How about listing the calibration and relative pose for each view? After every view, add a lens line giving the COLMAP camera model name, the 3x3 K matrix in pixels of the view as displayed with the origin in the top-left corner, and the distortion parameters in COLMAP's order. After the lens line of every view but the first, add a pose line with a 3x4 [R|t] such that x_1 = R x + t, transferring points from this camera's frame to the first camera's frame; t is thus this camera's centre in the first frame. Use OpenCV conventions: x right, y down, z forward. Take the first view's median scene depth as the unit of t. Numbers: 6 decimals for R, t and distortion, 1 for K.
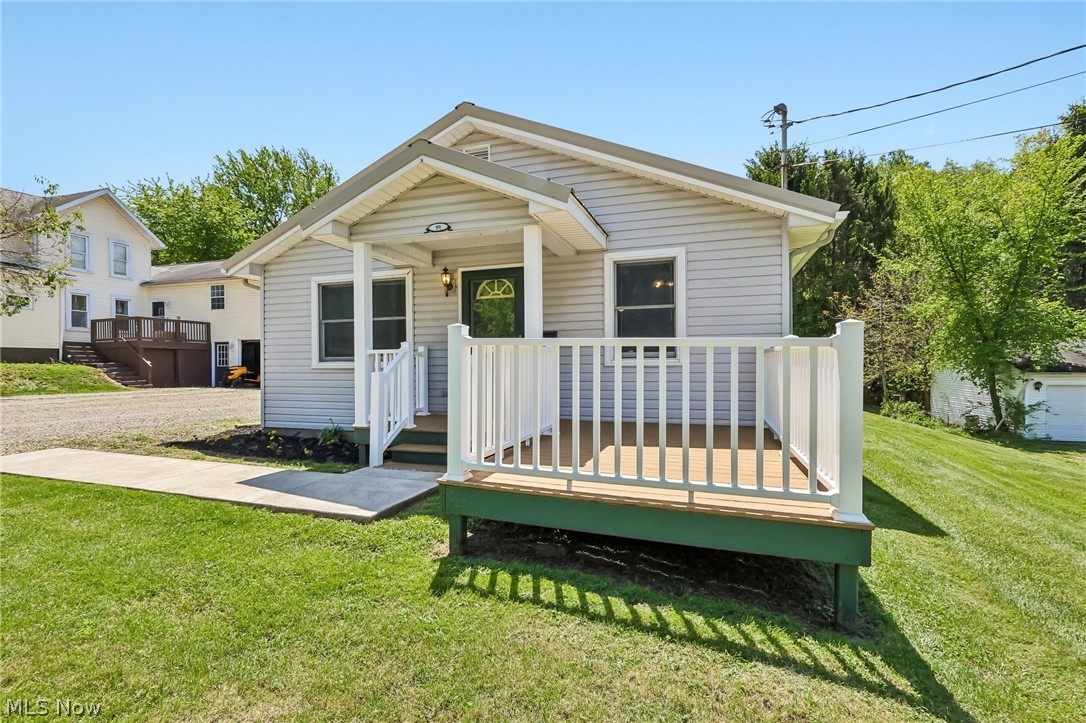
lens RADIAL K [[513.2, 0, 541.1], [0, 513.2, 364.4], [0, 0, 1]] dist [-0.001851, -0.000277]
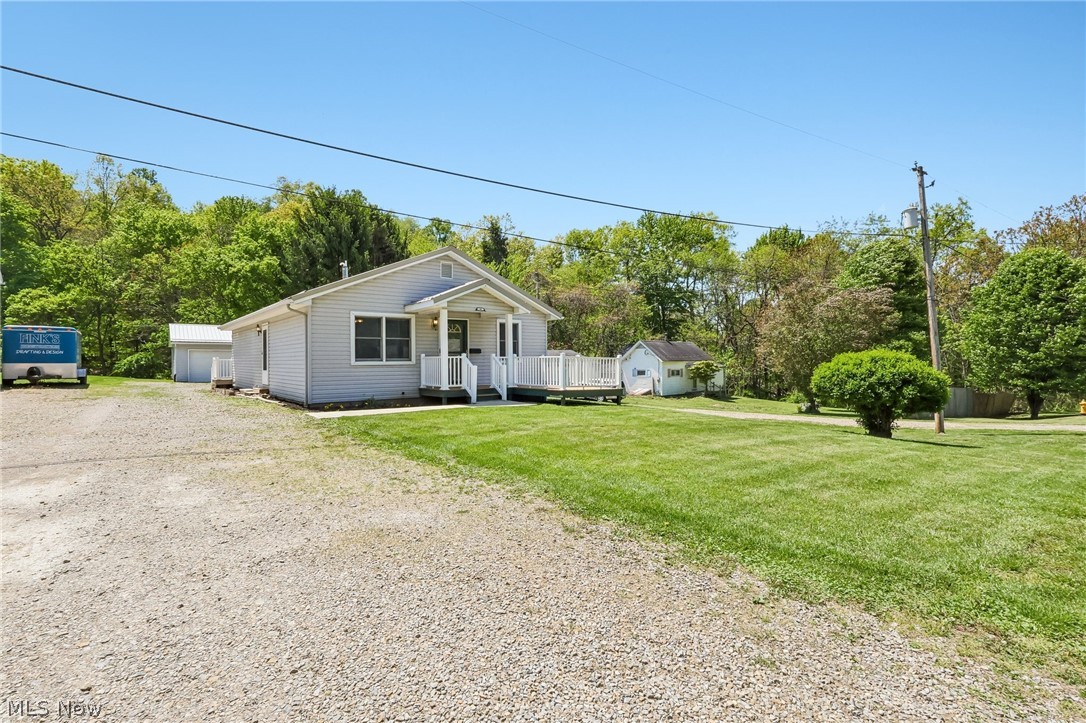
lens RADIAL K [[519.4, 0, 542.0], [0, 519.4, 361.7], [0, 0, 1]] dist [0.001559, 0.000250]
pose [[0.528923, 0.000540, 0.848670, -0.715004], [0.001703, 0.999997, -0.001698, 0.000352], [-0.848668, 0.002343, 0.528920, -0.203003]]
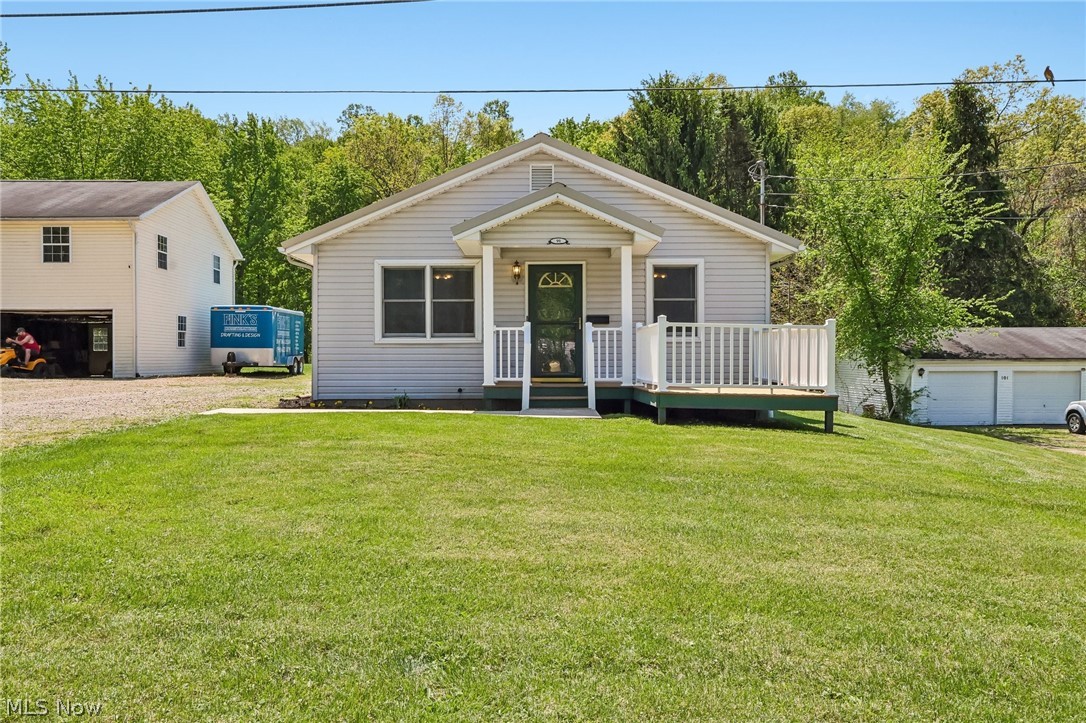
lens RADIAL K [[859.5, 0, 542.6], [0, 859.5, 362.3], [0, 0, 1]] dist [0.003556, 0.000339]
pose [[0.943867, 0.002467, 0.330316, -0.325207], [-0.003927, 0.999985, 0.003755, 0.018286], [-0.330302, -0.004841, 0.943863, -0.387061]]
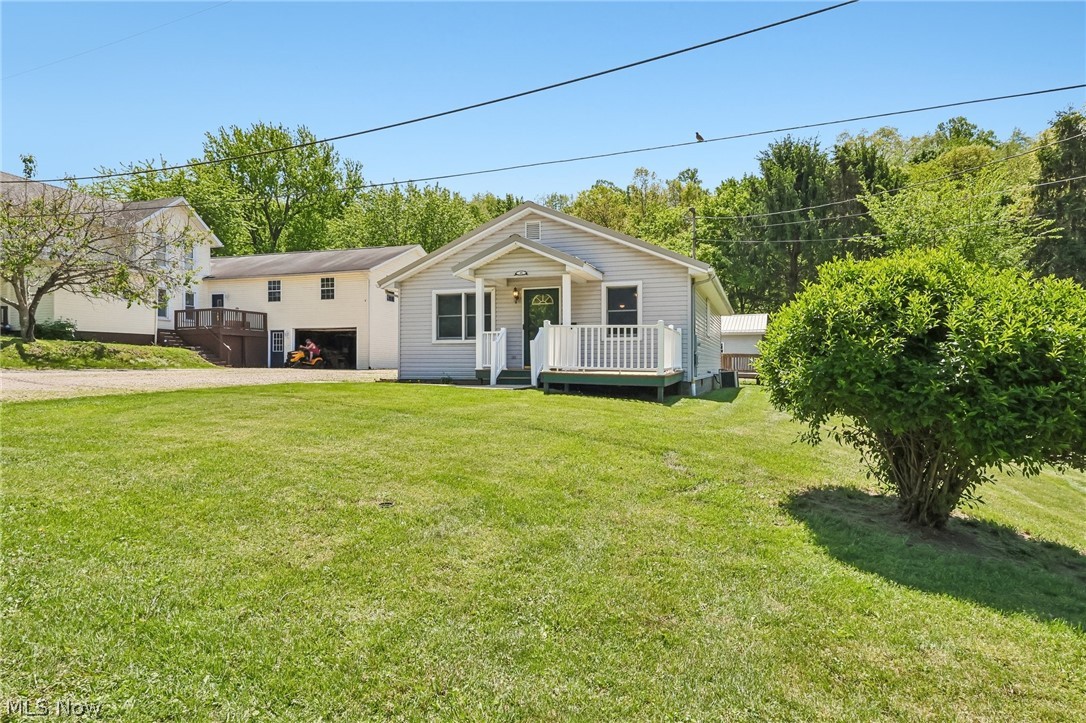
lens RADIAL K [[638.3, 0, 543.2], [0, 638.3, 360.5], [0, 0, 1]] dist [0.005039, 0.001257]
pose [[0.999976, 0.006537, -0.002188, -0.032513], [-0.006547, 0.999967, -0.004846, 0.032660], [0.002156, 0.004860, 0.999986, -0.512282]]
